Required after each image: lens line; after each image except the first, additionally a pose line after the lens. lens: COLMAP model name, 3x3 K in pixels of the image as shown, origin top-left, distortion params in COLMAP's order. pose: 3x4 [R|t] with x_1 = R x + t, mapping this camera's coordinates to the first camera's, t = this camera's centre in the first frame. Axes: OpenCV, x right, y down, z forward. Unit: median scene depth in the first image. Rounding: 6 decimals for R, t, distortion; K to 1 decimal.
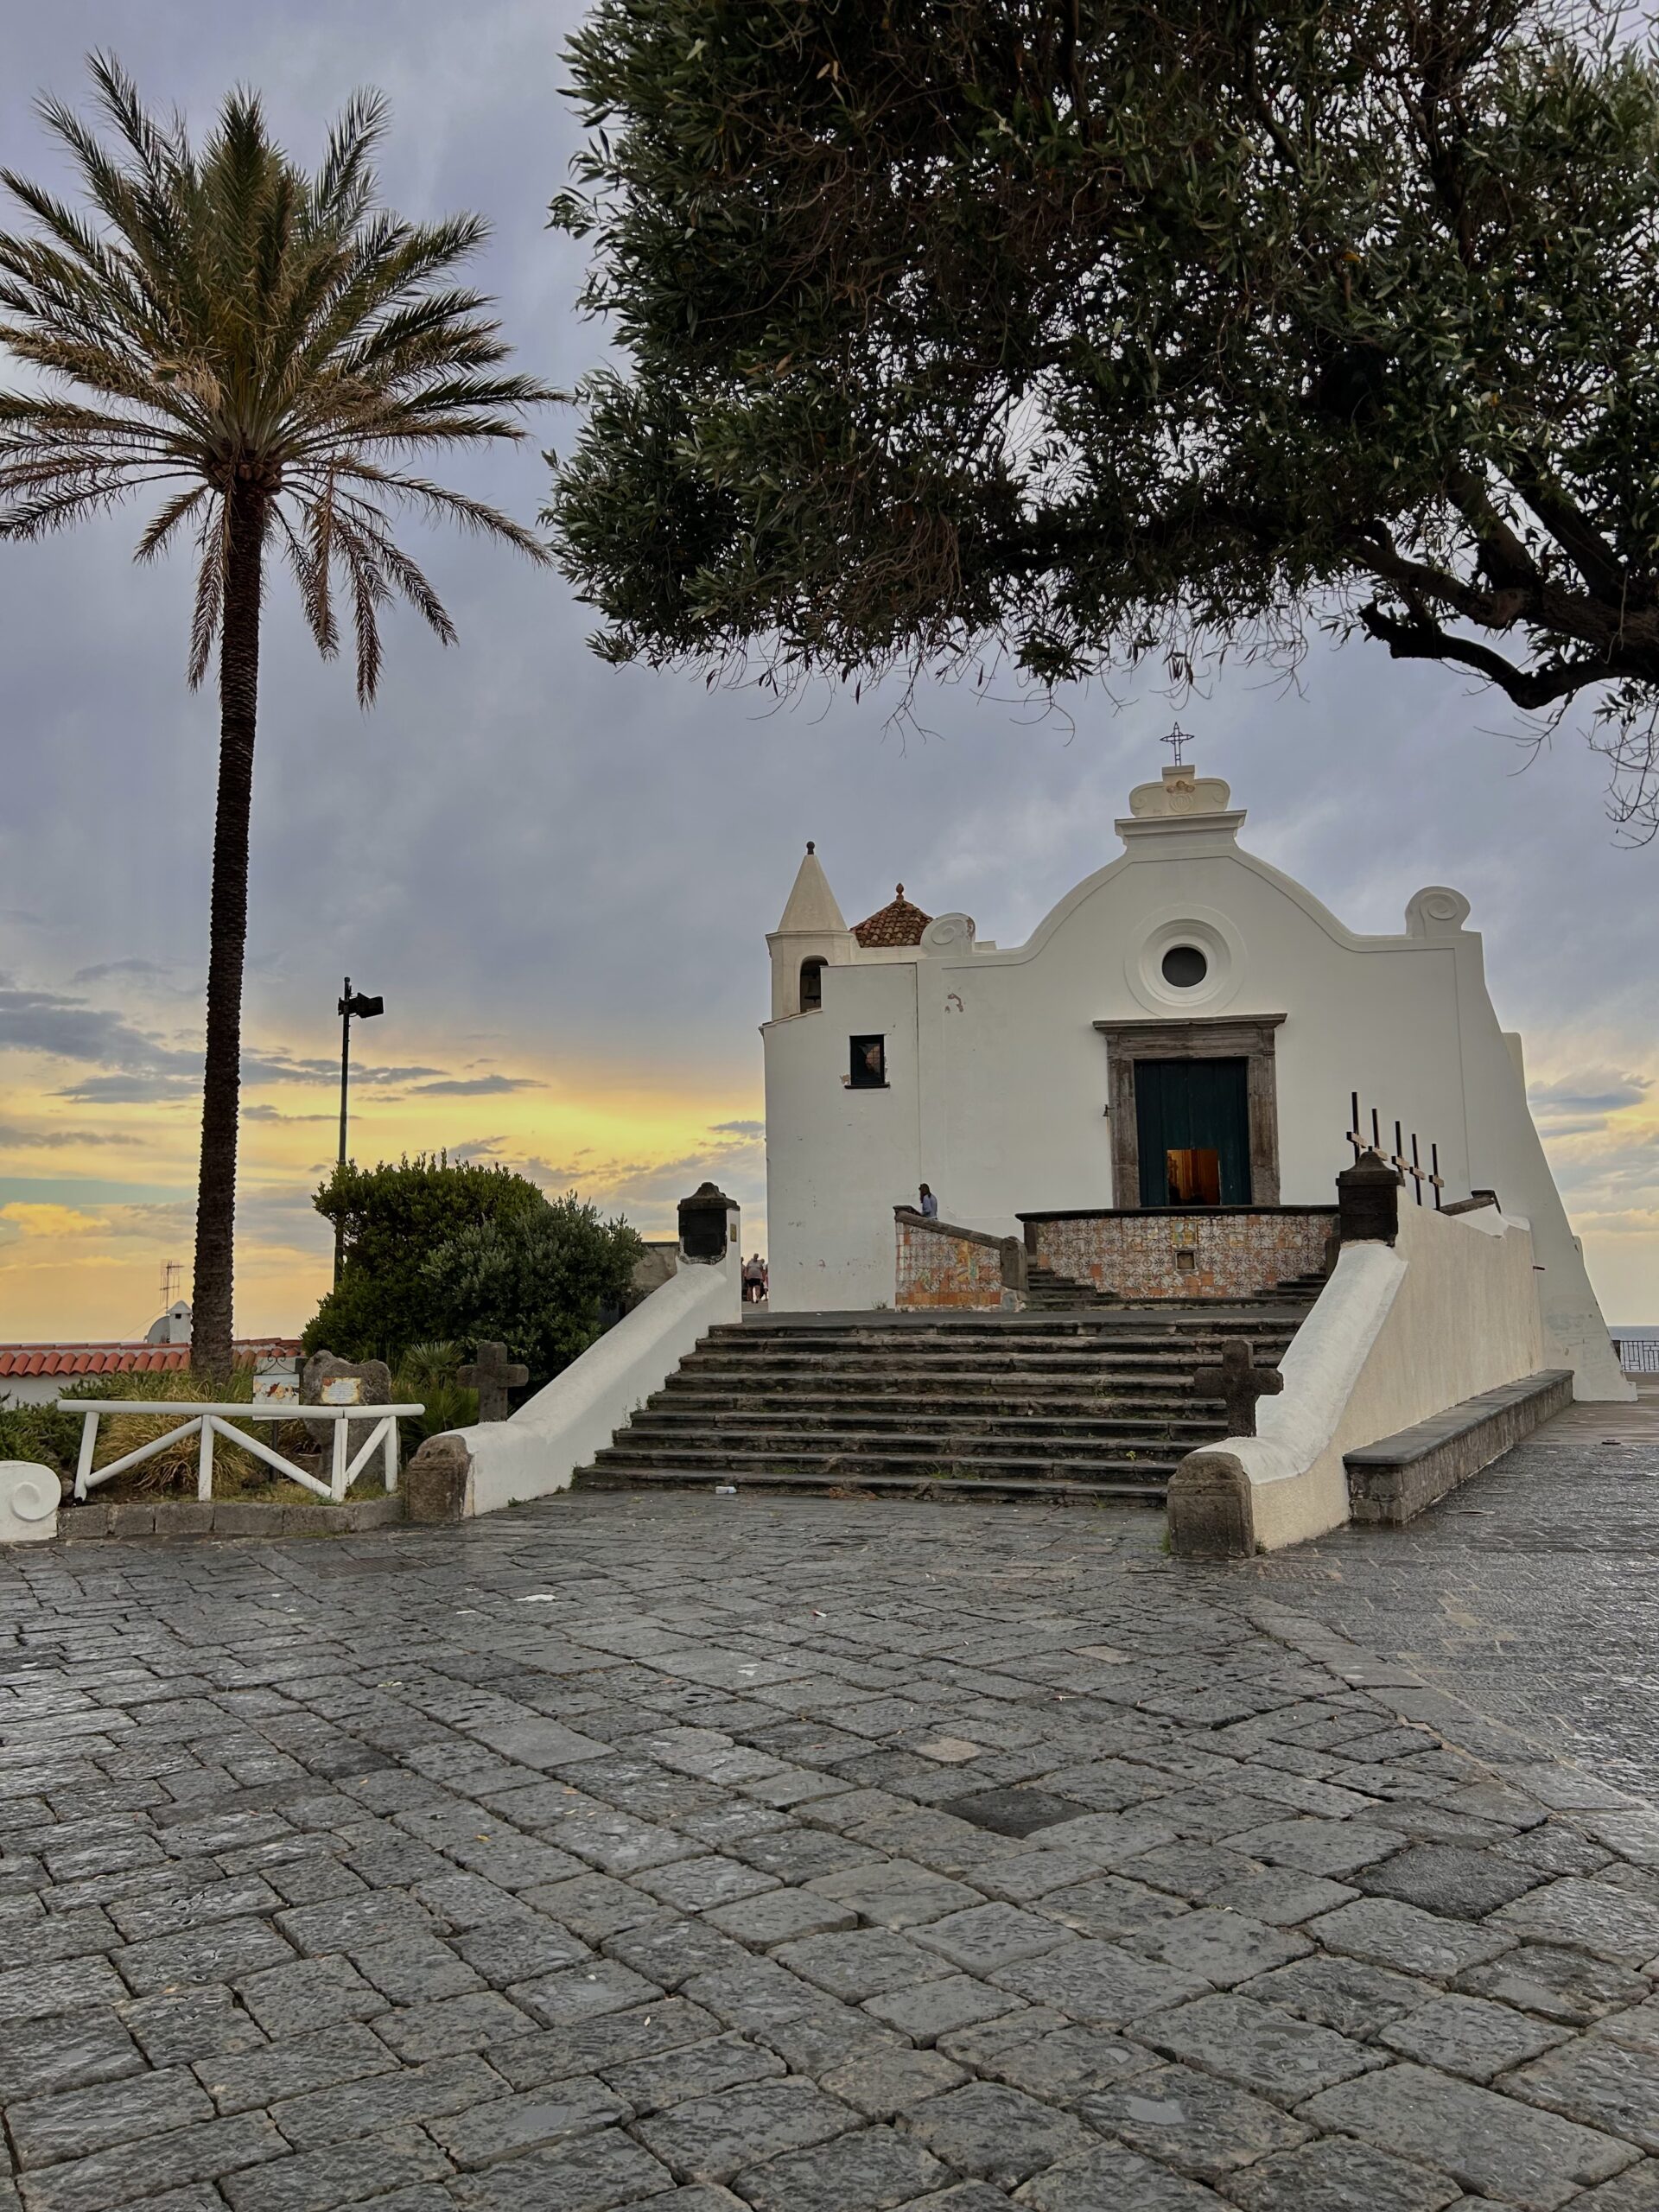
lens RADIAL K [[1649.5, 0, 811.3], [0, 1649.5, 1105.2], [0, 0, 1]] dist [0.108354, -0.000939]
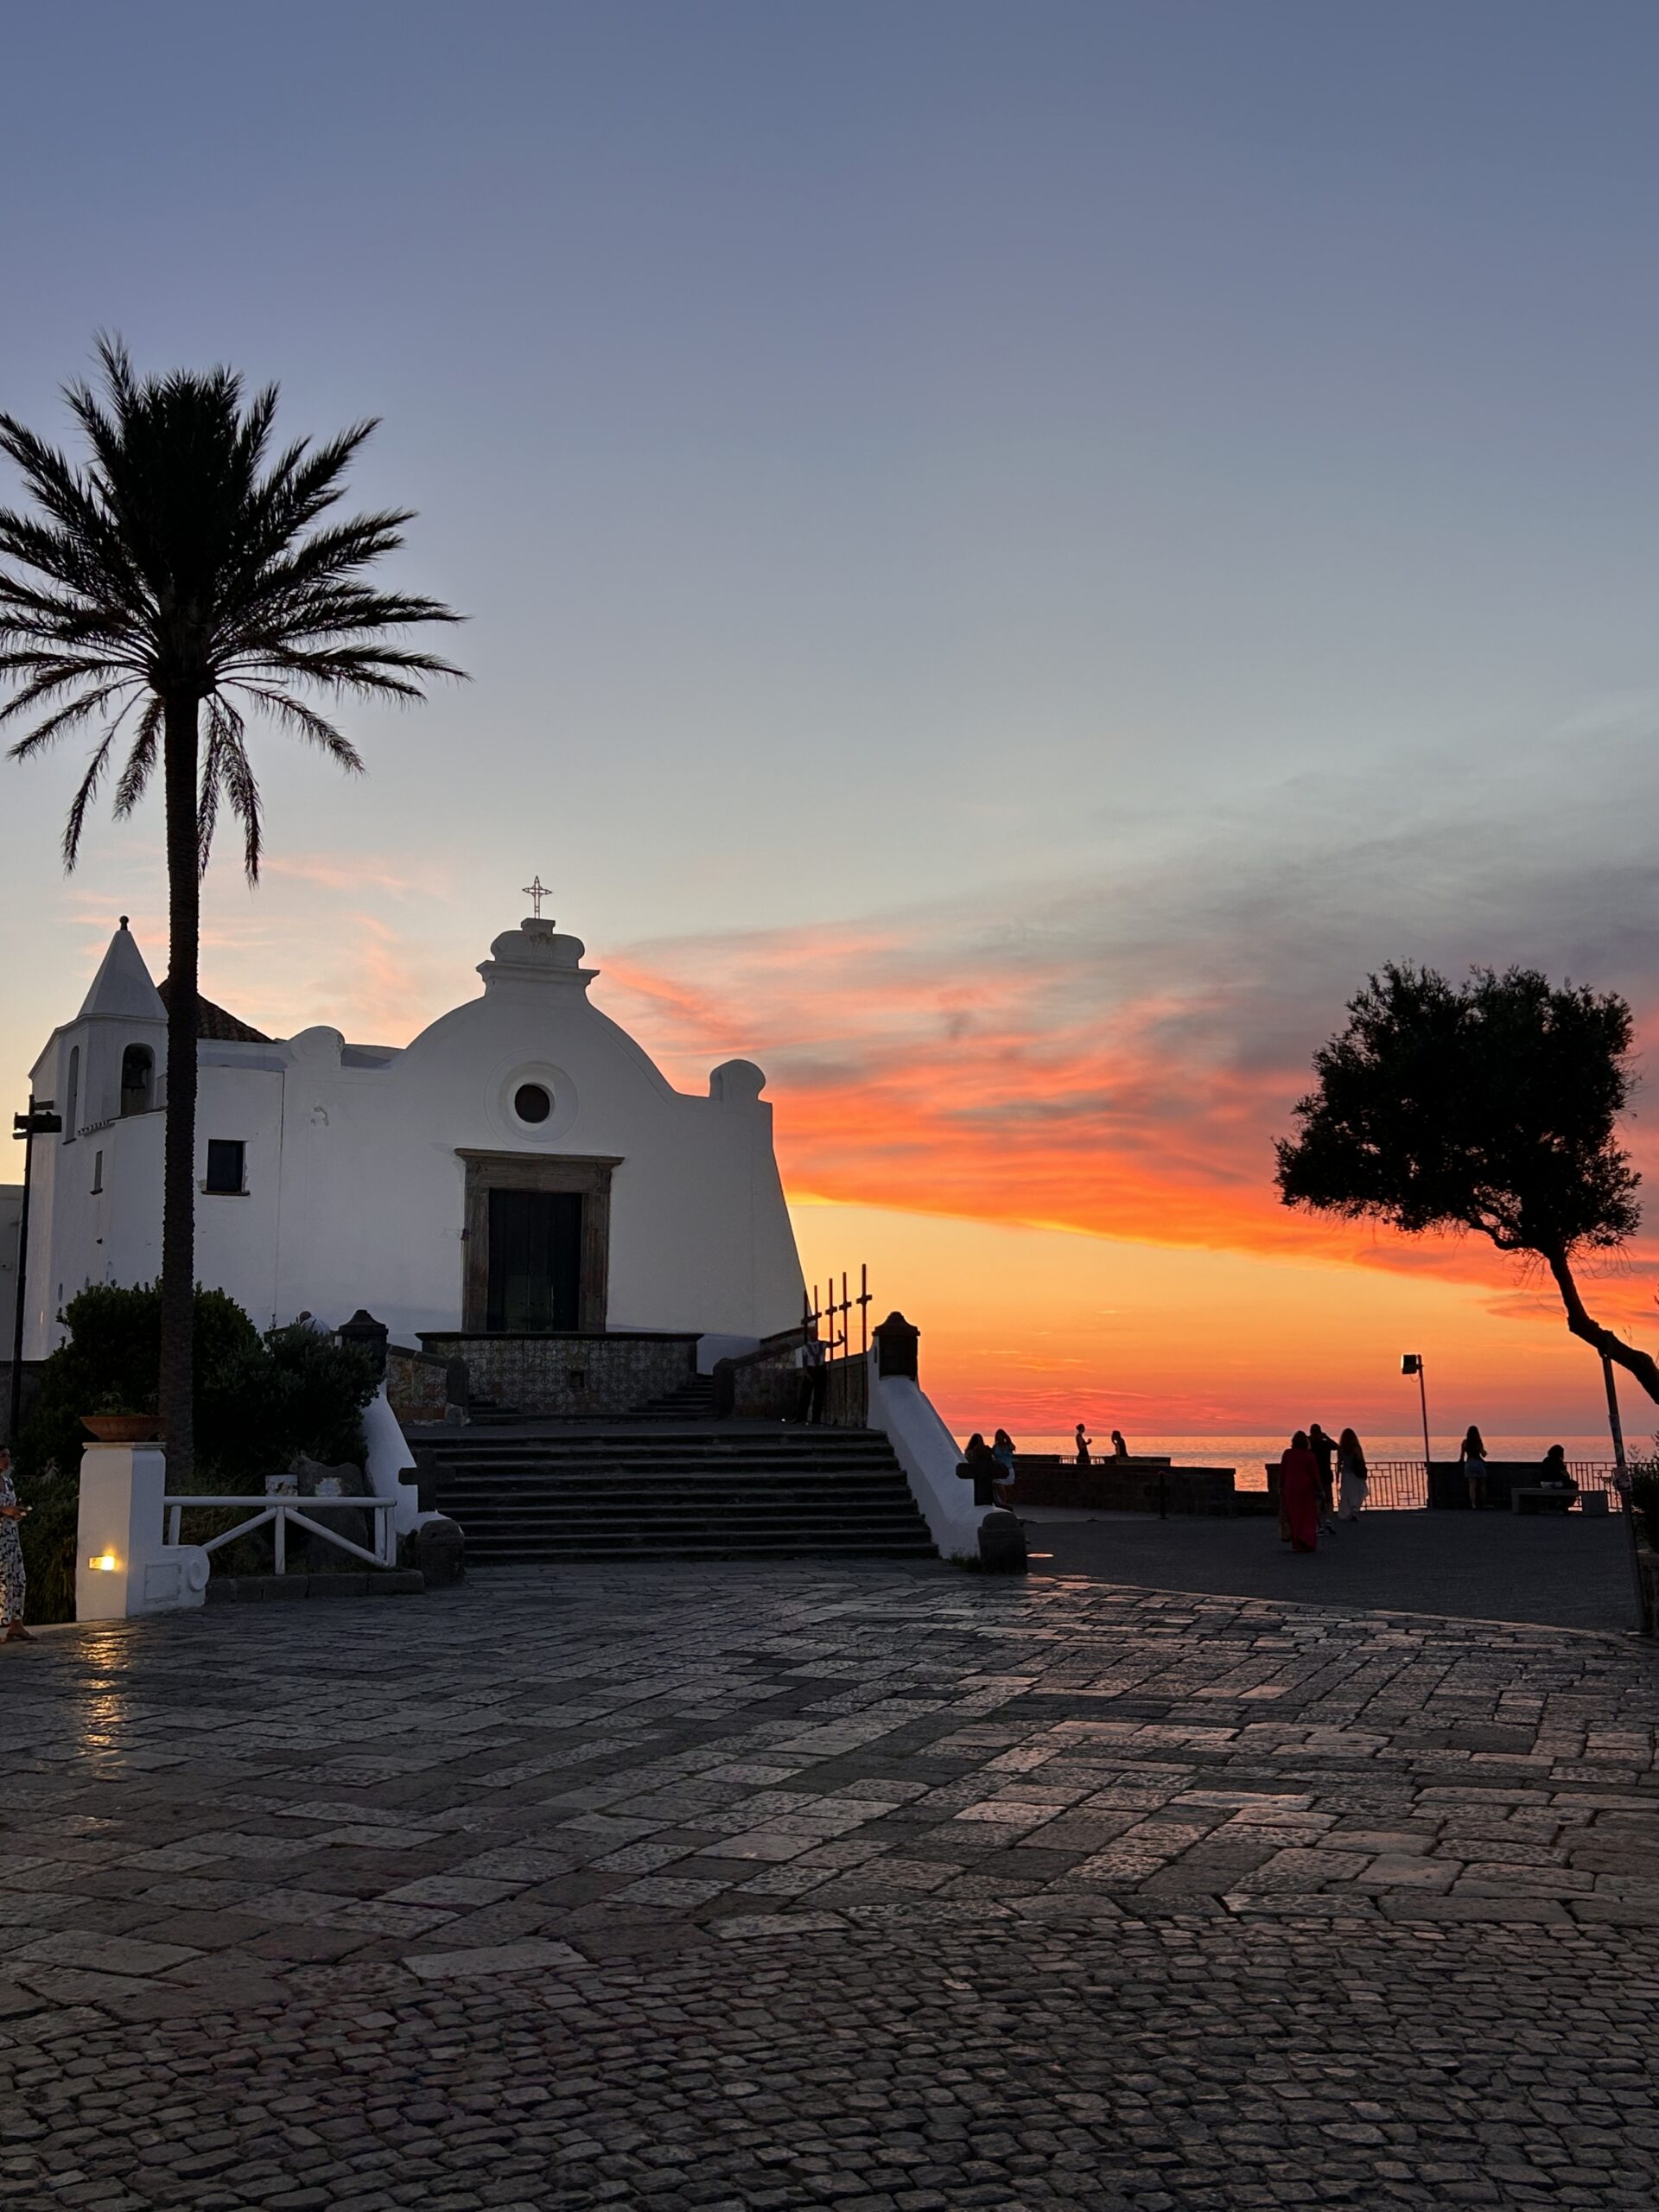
lens RADIAL K [[2099.9, 0, 824.9], [0, 2099.9, 1089.4], [0, 0, 1]] dist [0.056873, 0.000000]
pose [[0.801782, 0.098590, 0.589428, -0.486898], [-0.077560, 0.995123, -0.060946, -0.027579], [-0.592562, 0.003149, 0.805519, -0.240430]]
